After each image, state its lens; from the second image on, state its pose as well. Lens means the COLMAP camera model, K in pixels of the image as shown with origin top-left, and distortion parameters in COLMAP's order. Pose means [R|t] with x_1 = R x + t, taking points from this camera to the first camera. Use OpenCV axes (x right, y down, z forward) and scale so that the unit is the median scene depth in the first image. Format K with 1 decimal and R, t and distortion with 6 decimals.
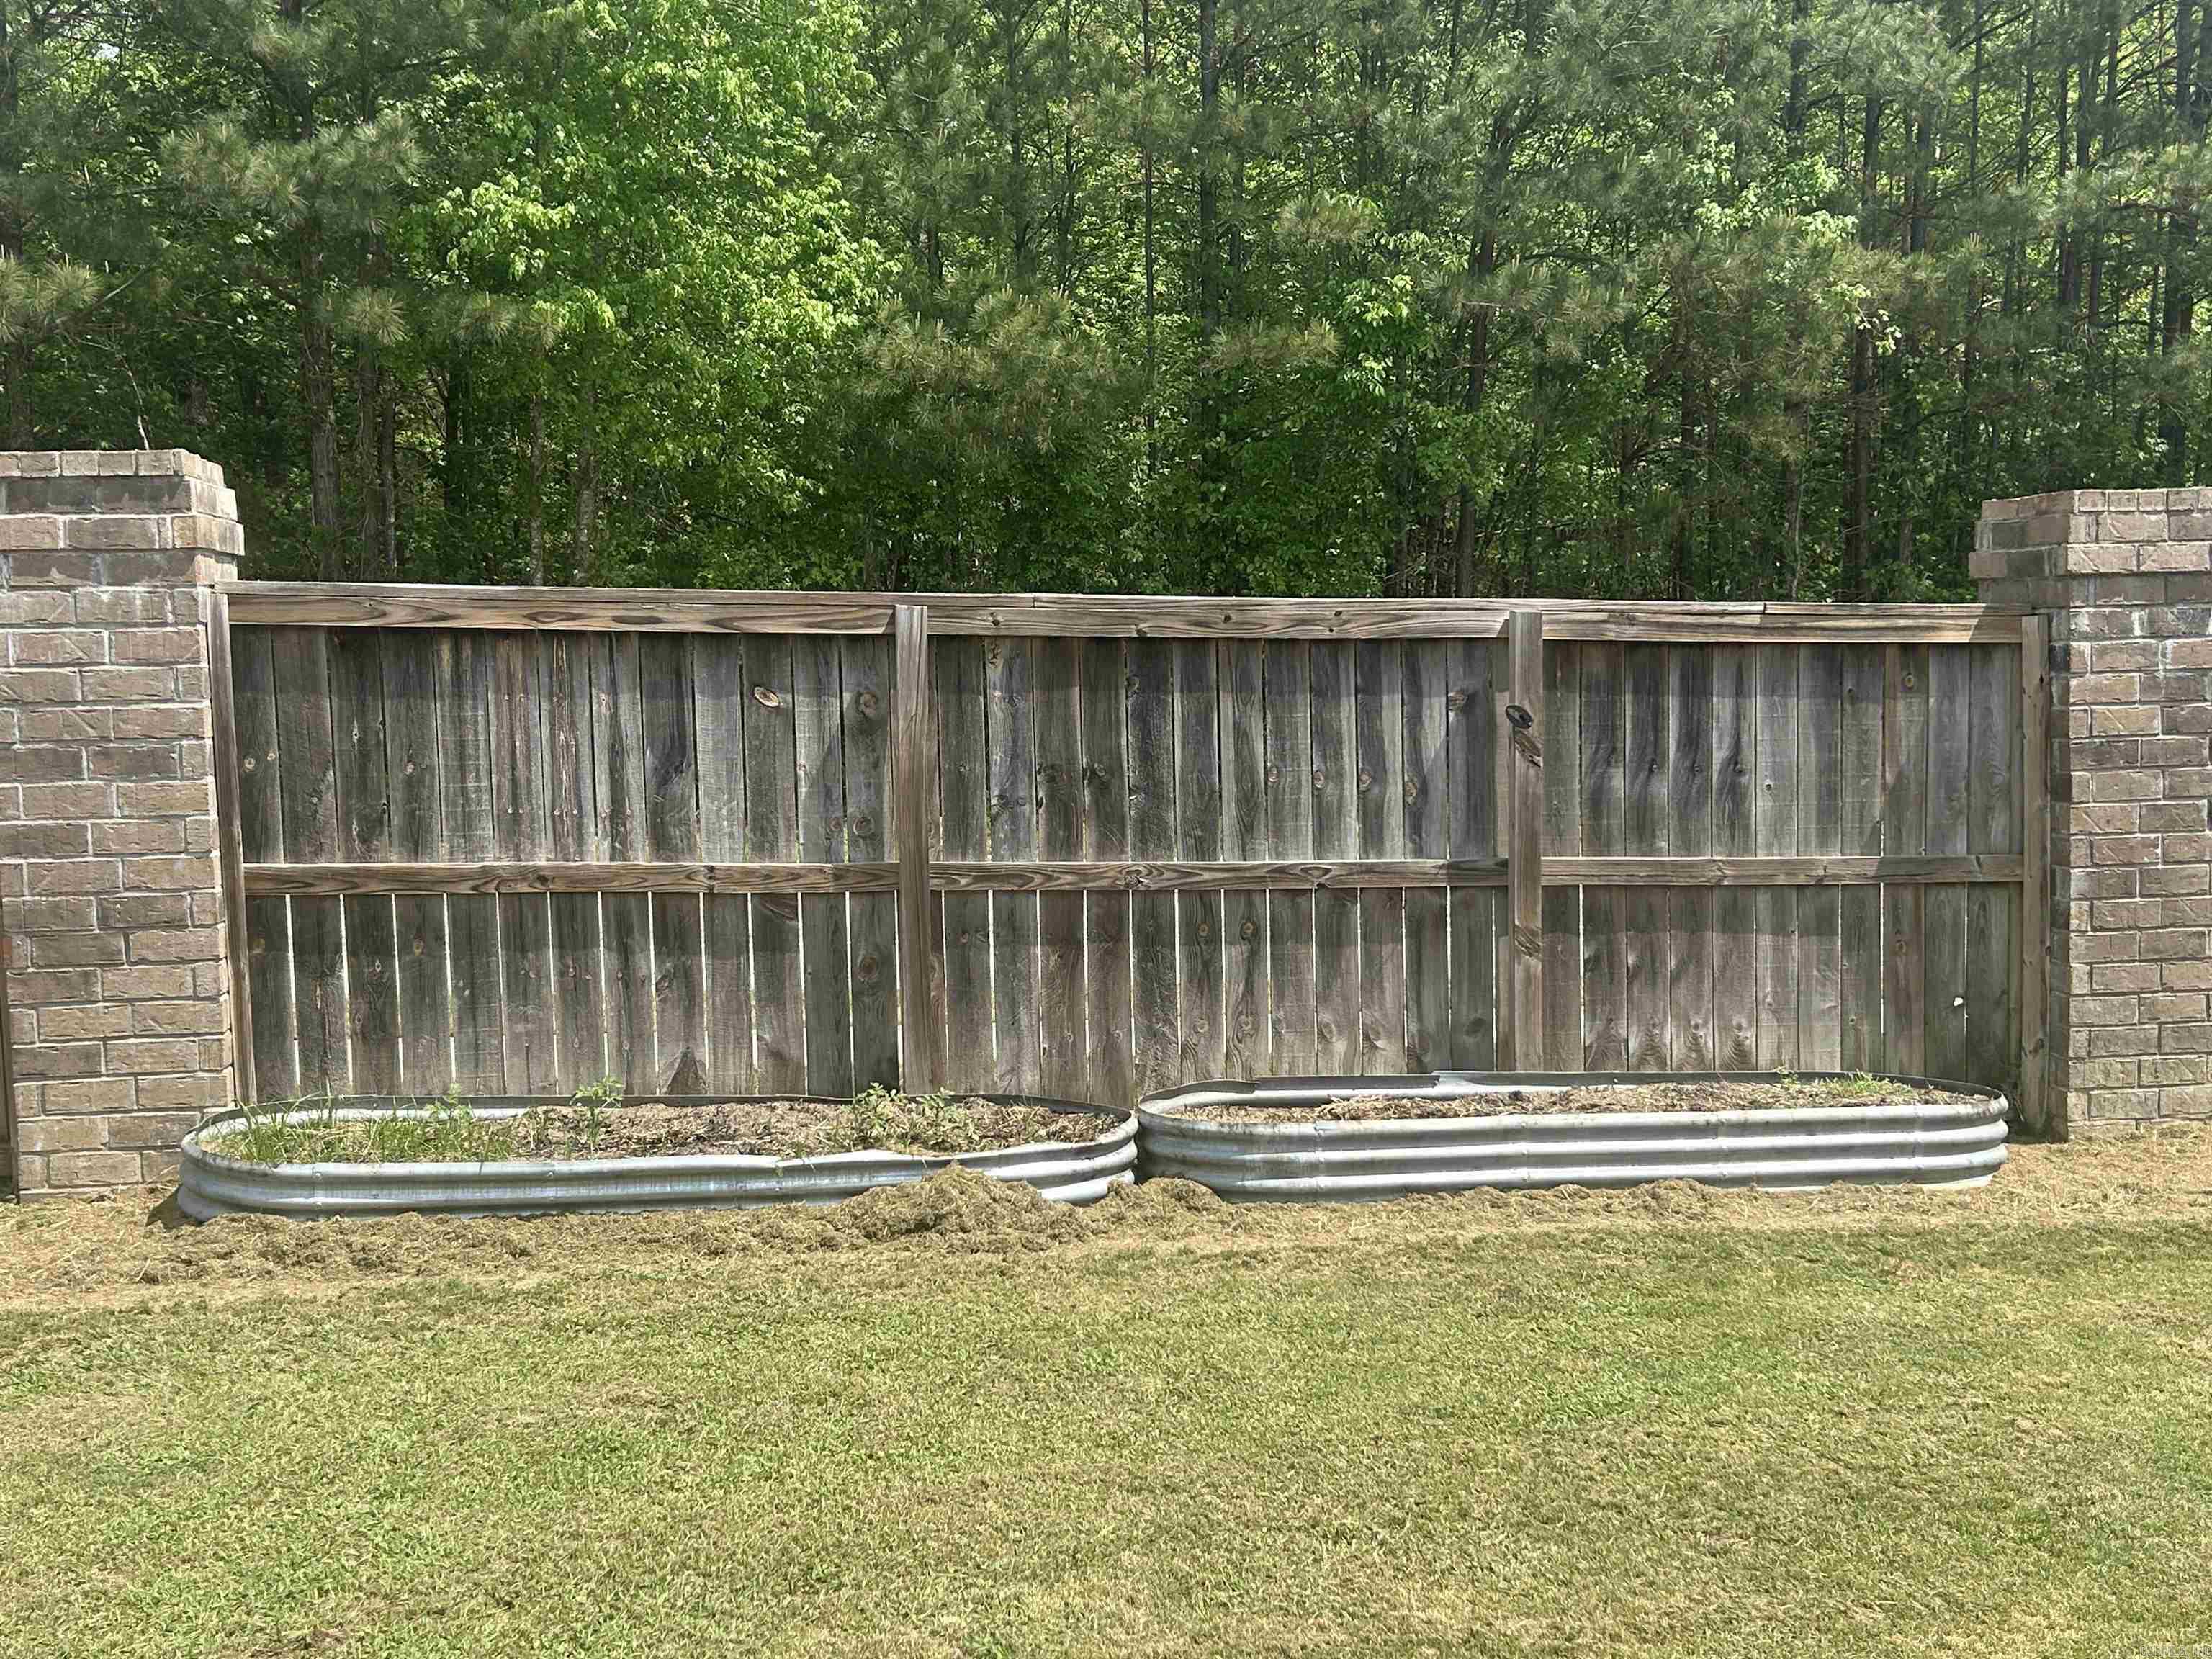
lens RADIAL K [[2428.0, 0, 1106.0], [0, 2428.0, 829.5], [0, 0, 1]] dist [0.090449, -0.001703]
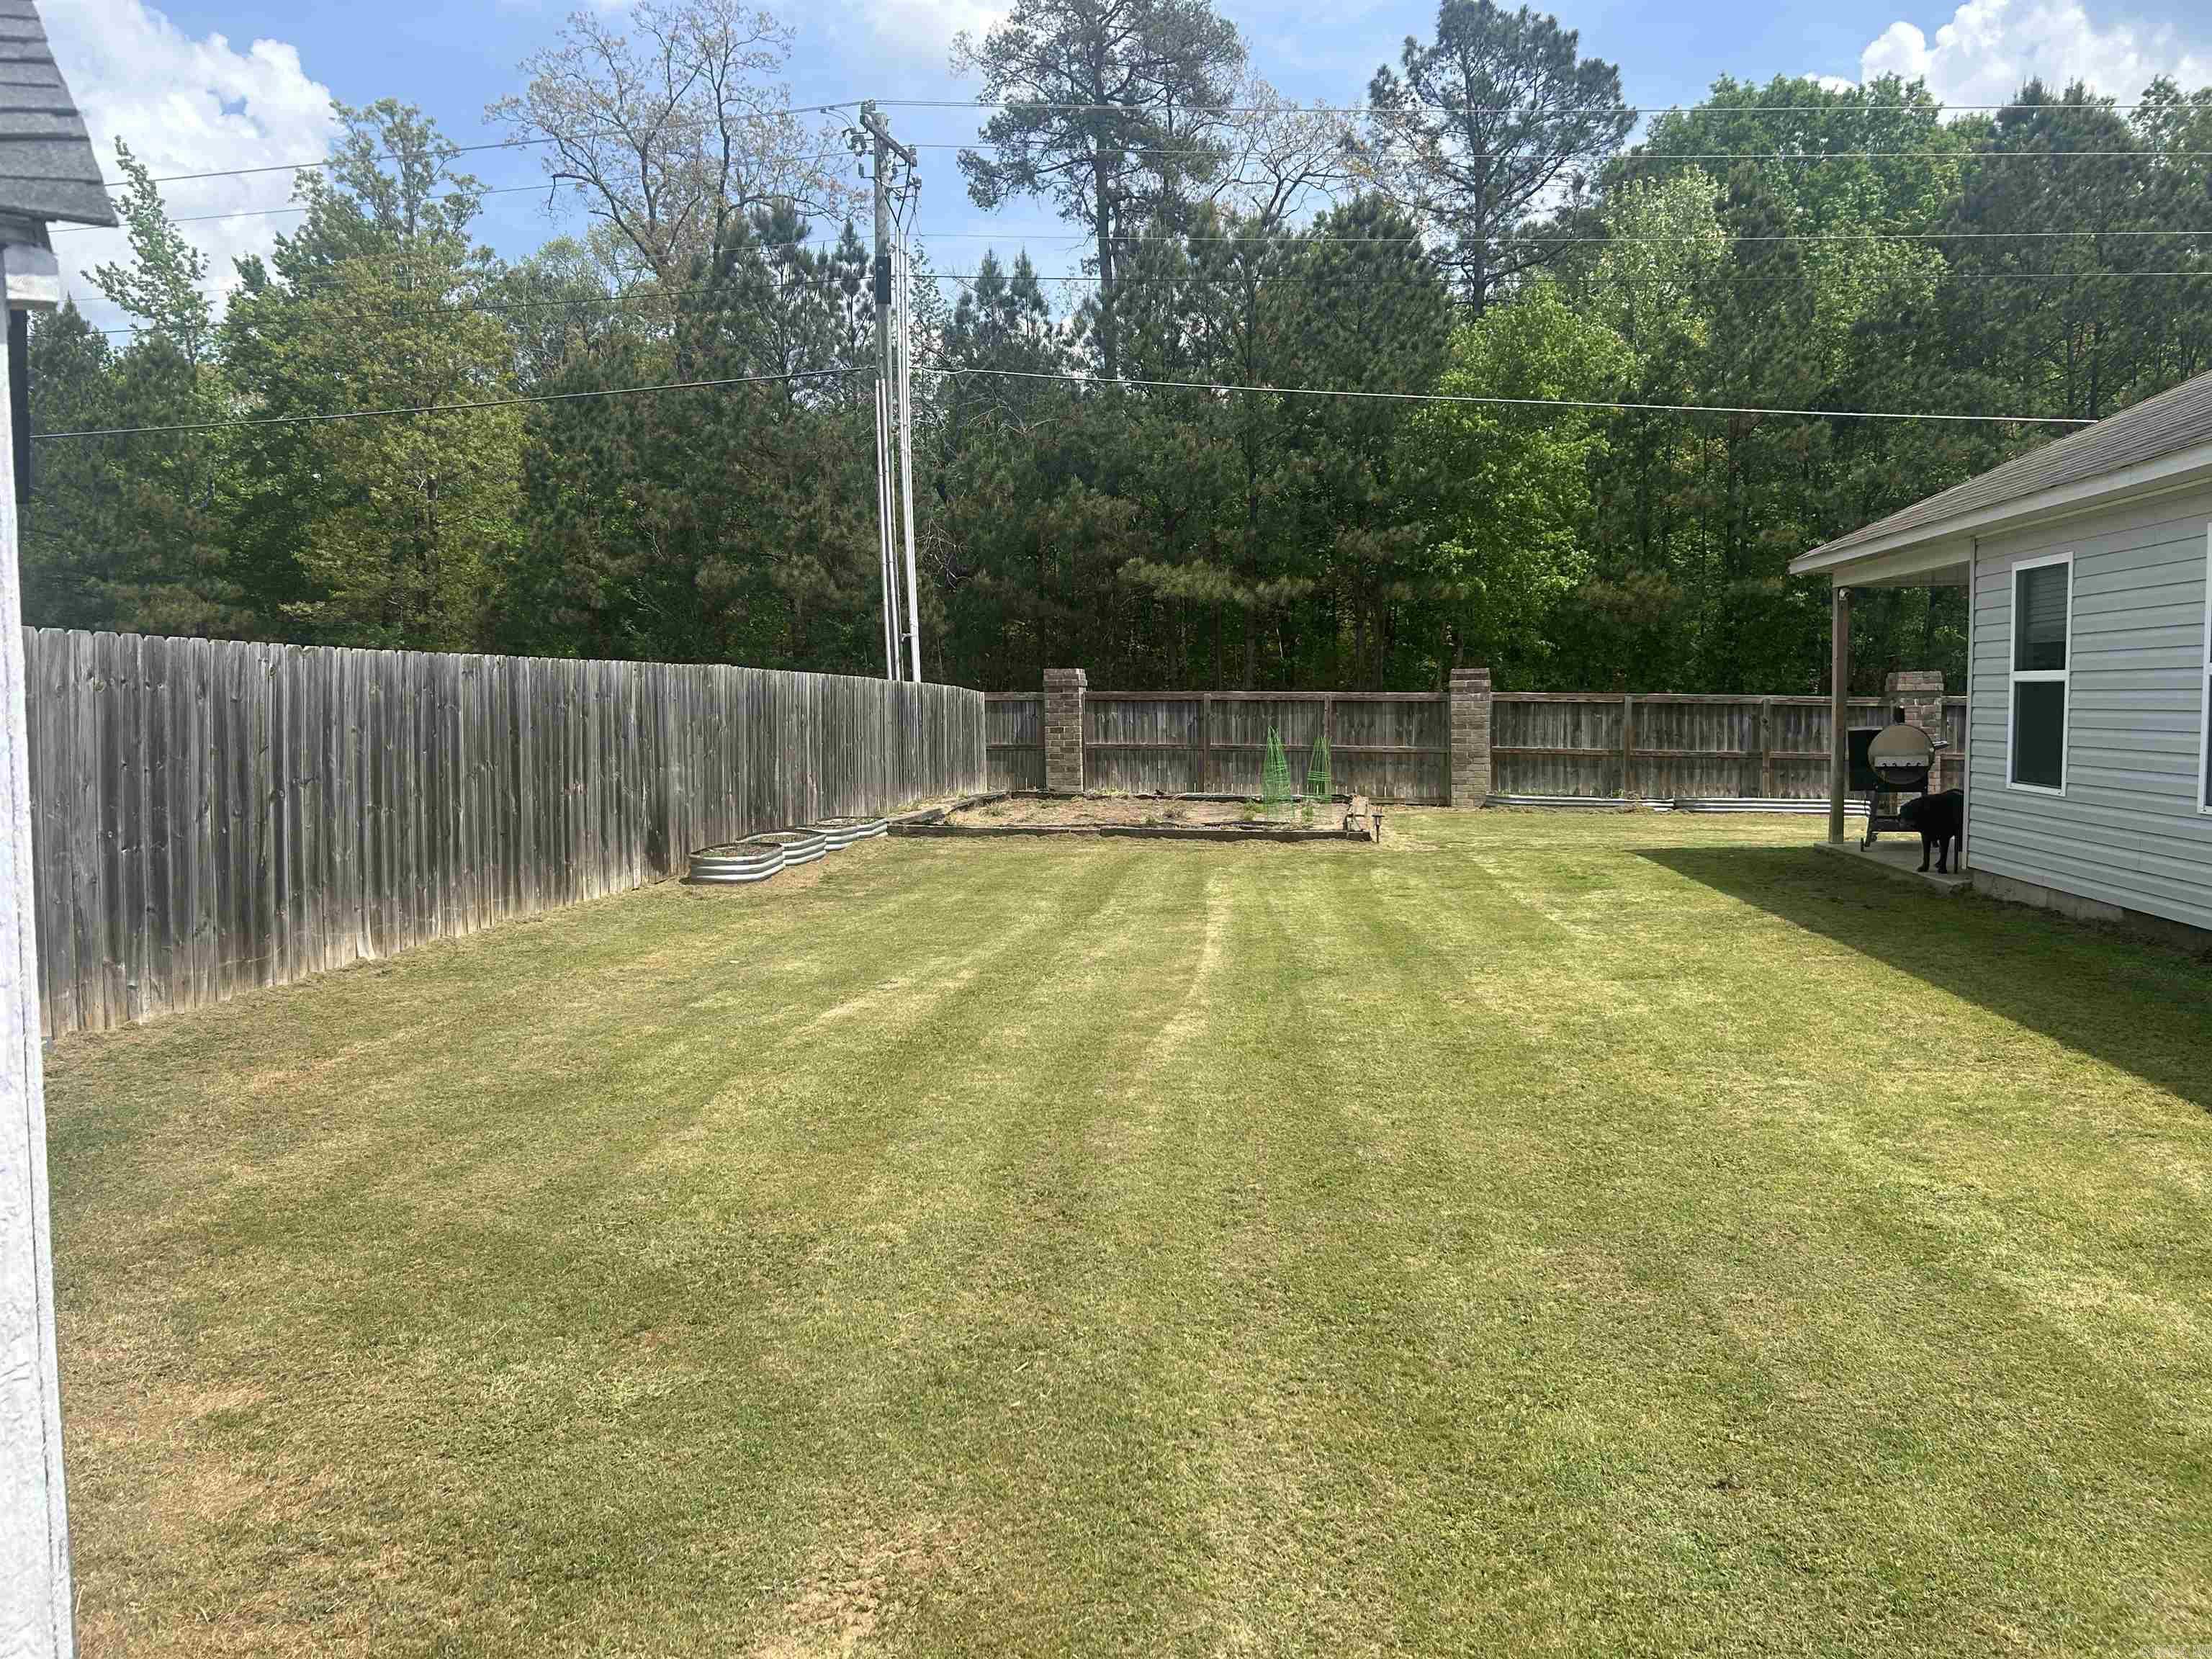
lens RADIAL K [[1662.5, 0, 1106.0], [0, 1662.5, 829.5], [0, 0, 1]] dist [0.053899, -0.055666]
pose [[0.944670, 0.030330, -0.326618, 0.030980], [-0.032718, 0.999463, -0.001819, 0.202936], [0.326387, 0.012404, 0.945155, -2.371512]]
